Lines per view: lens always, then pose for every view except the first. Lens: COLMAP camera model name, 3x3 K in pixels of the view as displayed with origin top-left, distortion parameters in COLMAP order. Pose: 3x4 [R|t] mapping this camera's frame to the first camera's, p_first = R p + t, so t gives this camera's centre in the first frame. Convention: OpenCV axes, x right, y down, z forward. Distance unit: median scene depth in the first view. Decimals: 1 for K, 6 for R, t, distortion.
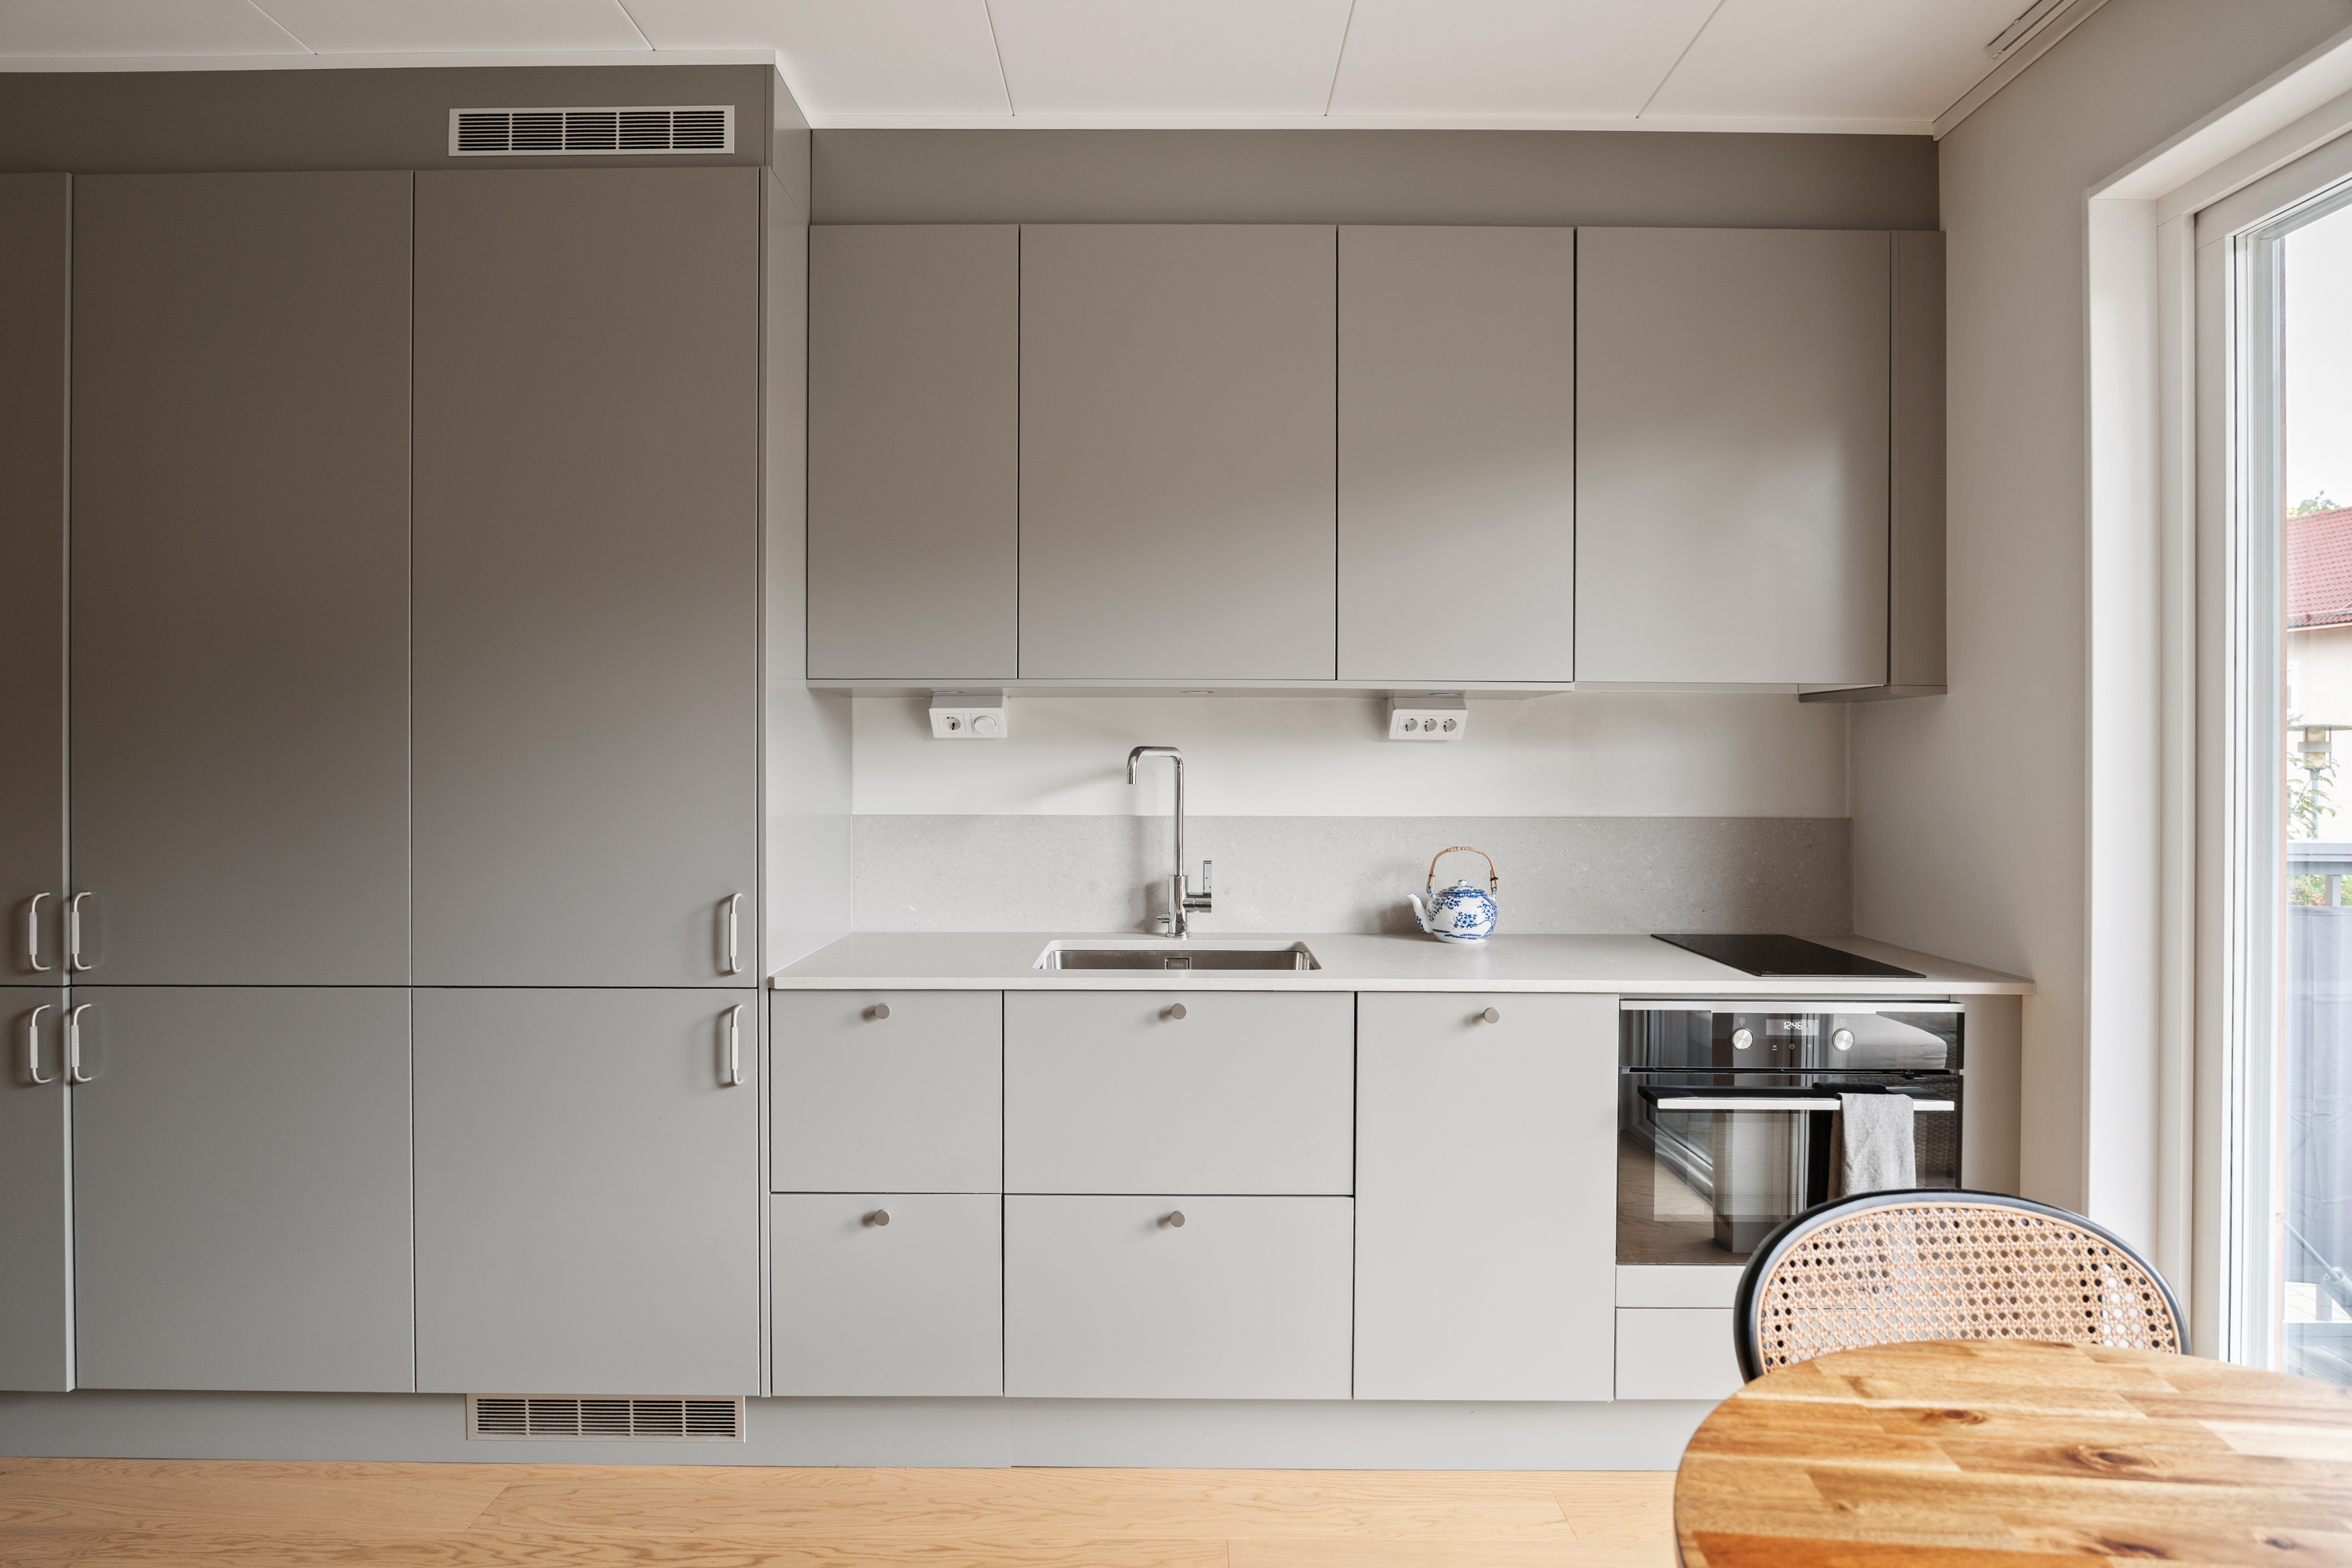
lens RADIAL K [[1286.0, 0, 1176.0], [0, 1286.0, 784.0], [0, 0, 1]] dist [0.001072, -0.000440]
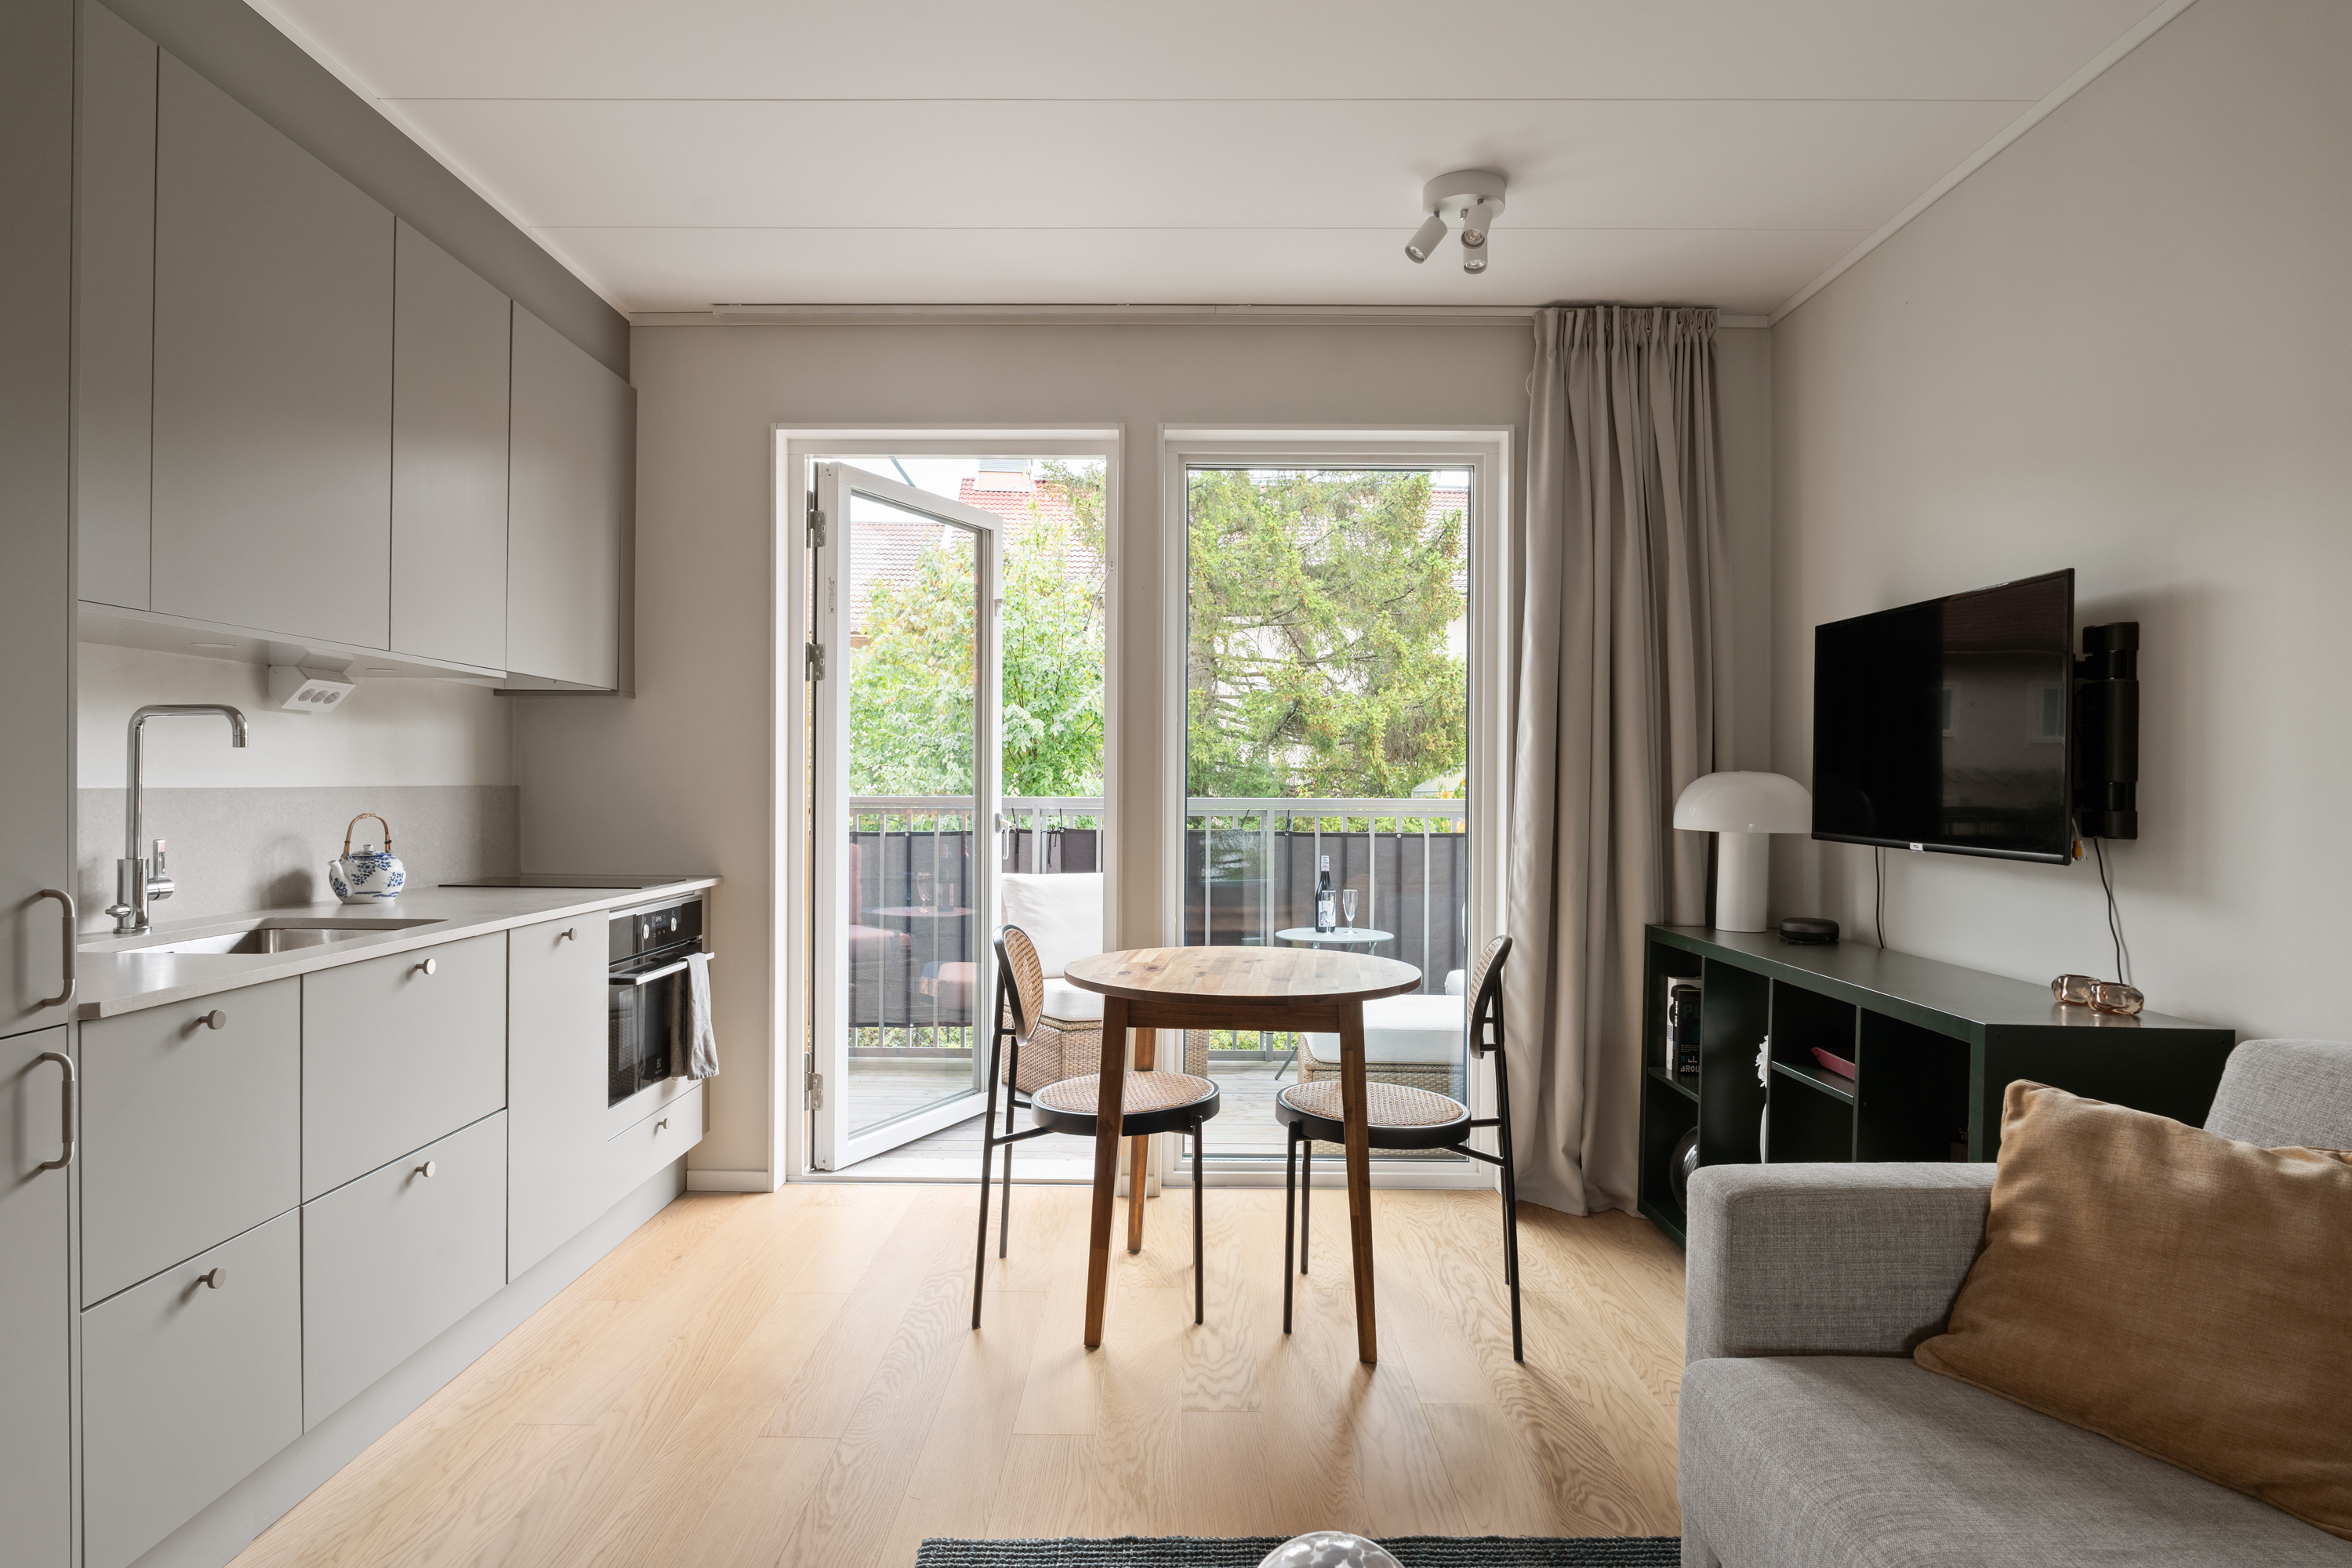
lens RADIAL K [[1286.0, 0, 1176.0], [0, 1286.0, 784.0], [0, 0, 1]] dist [0.001072, -0.000440]
pose [[0.010704, -0.004398, 0.999933, -0.832002], [0.012017, 0.999919, 0.004269, 0.027891], [-0.999871, 0.011970, 0.010756, 0.321922]]
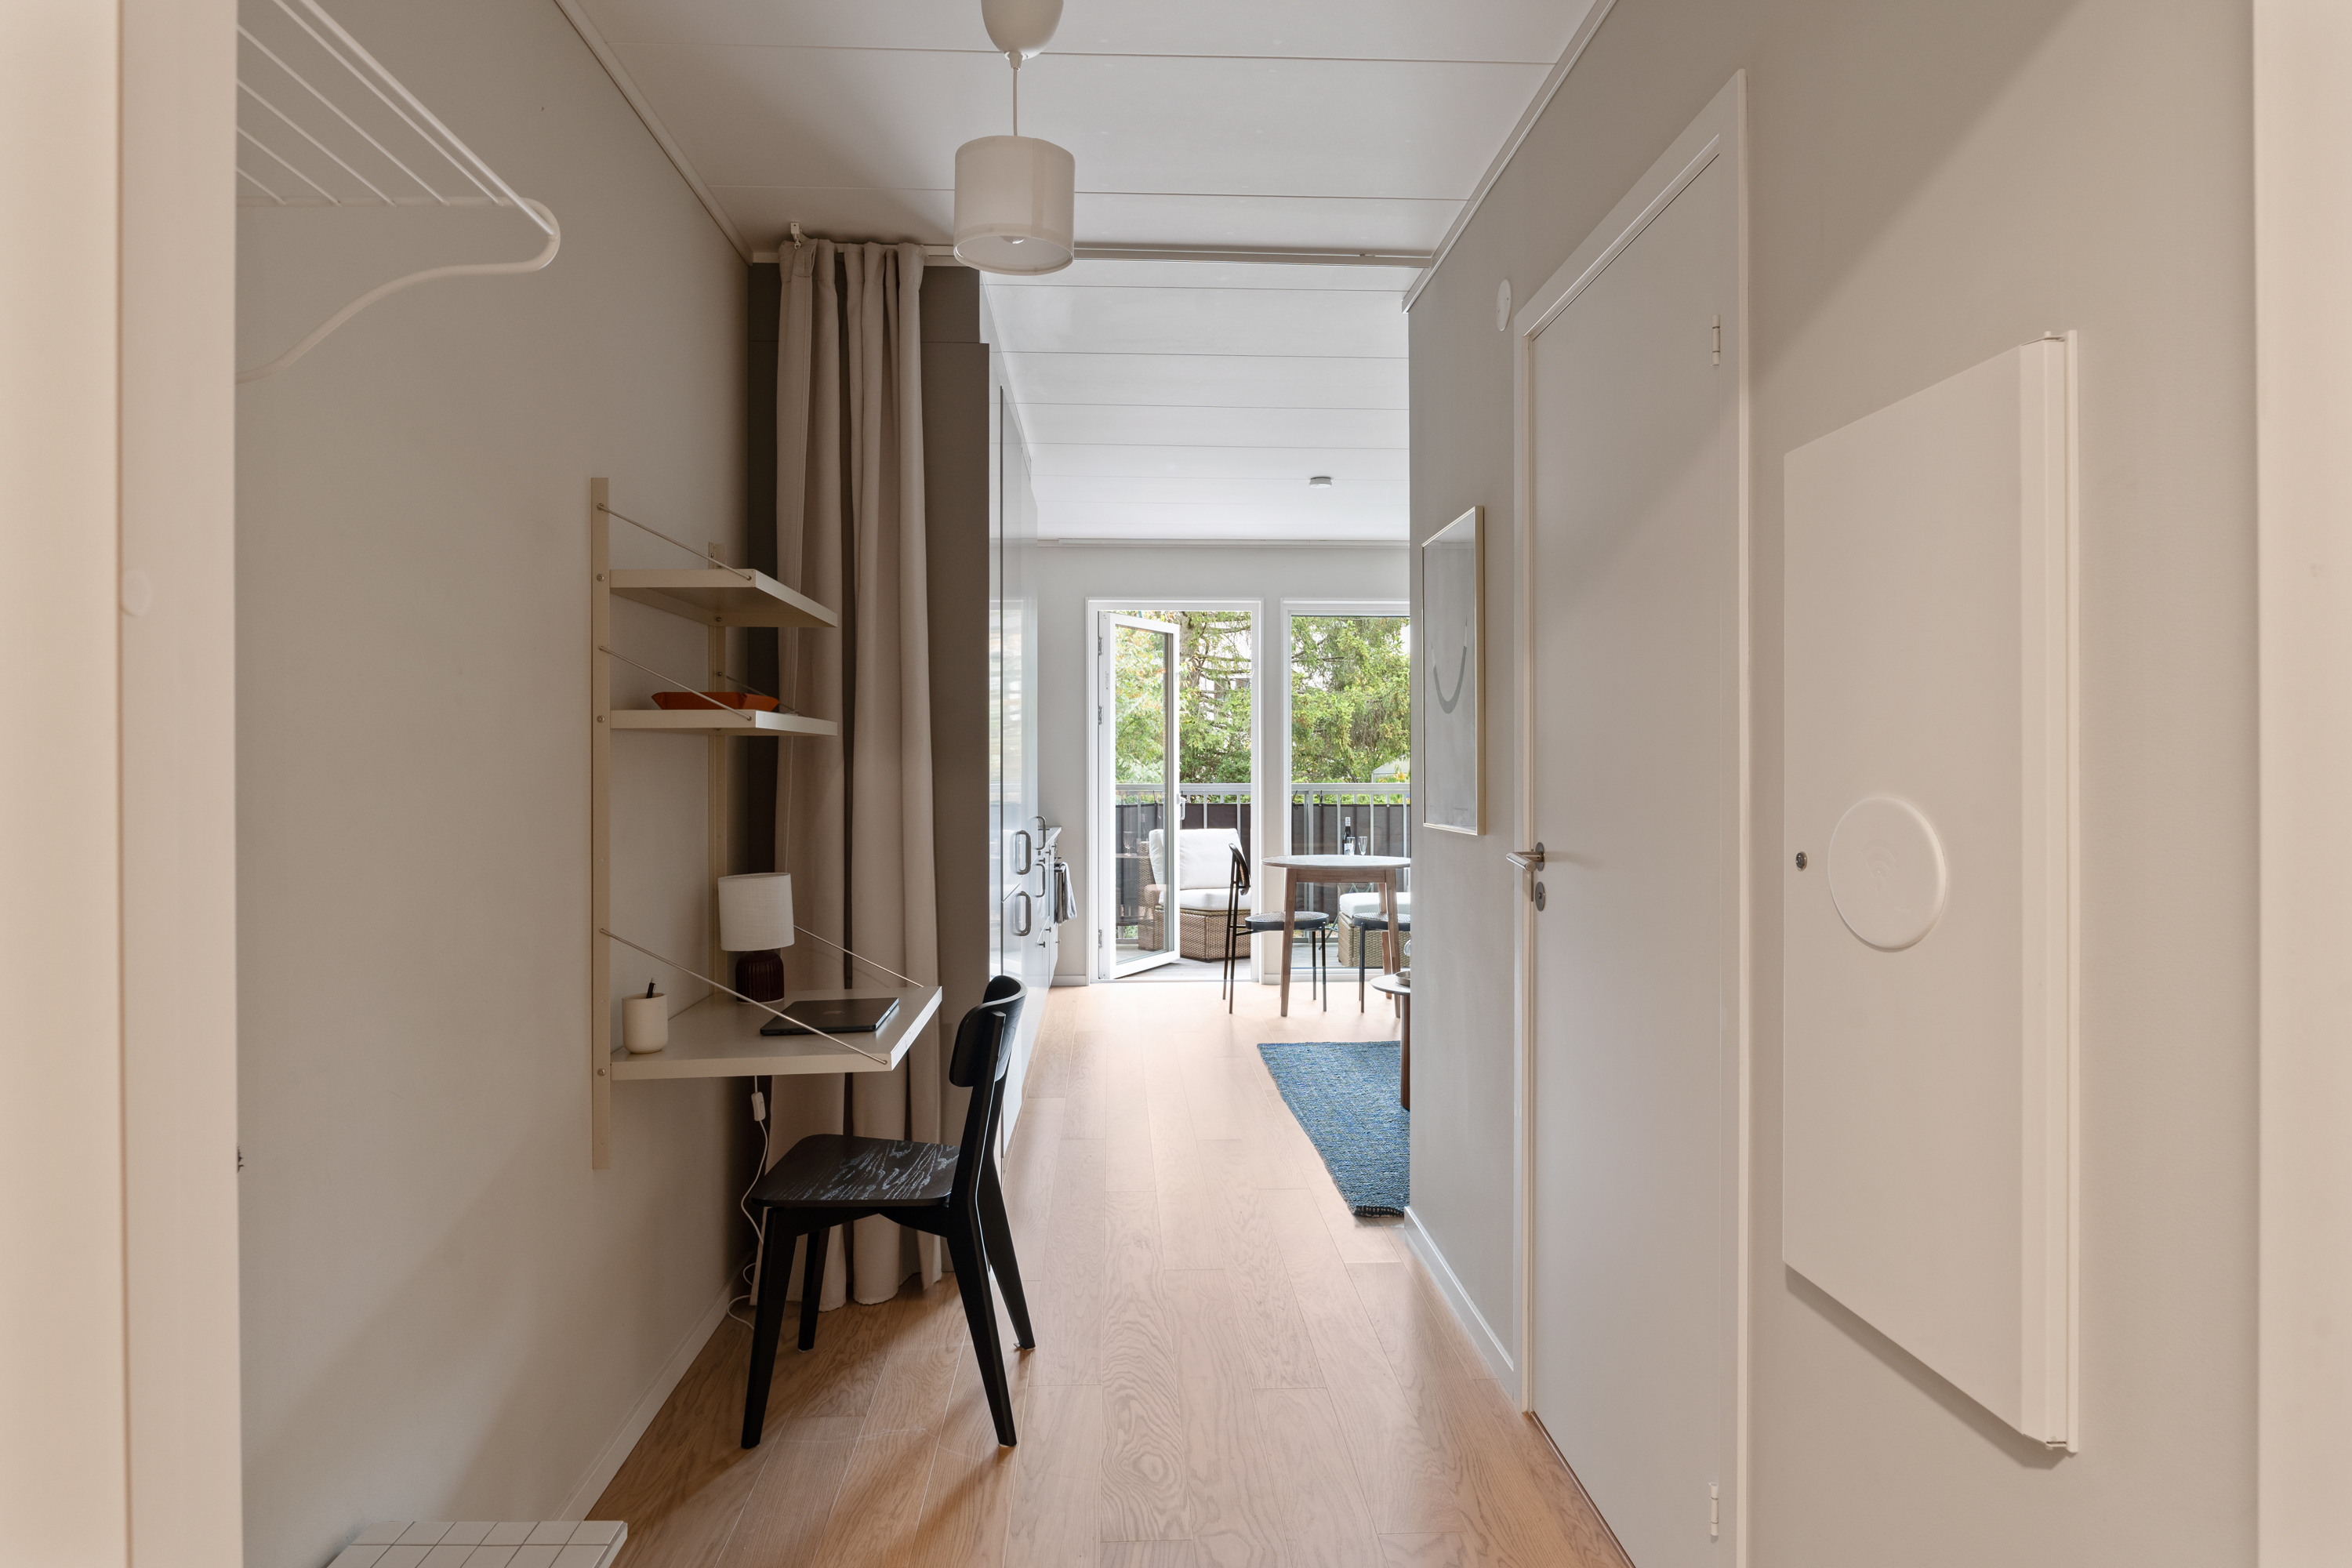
lens RADIAL K [[1438.6, 0, 1130.4], [0, 1438.6, 785.6], [0, 0, 1]] dist [-0.002180, -0.000392]
pose [[-0.022113, -0.022791, 0.999496, -2.300021], [0.017421, 0.999580, 0.023178, -0.021309], [-0.999604, 0.017925, -0.021707, 0.689254]]
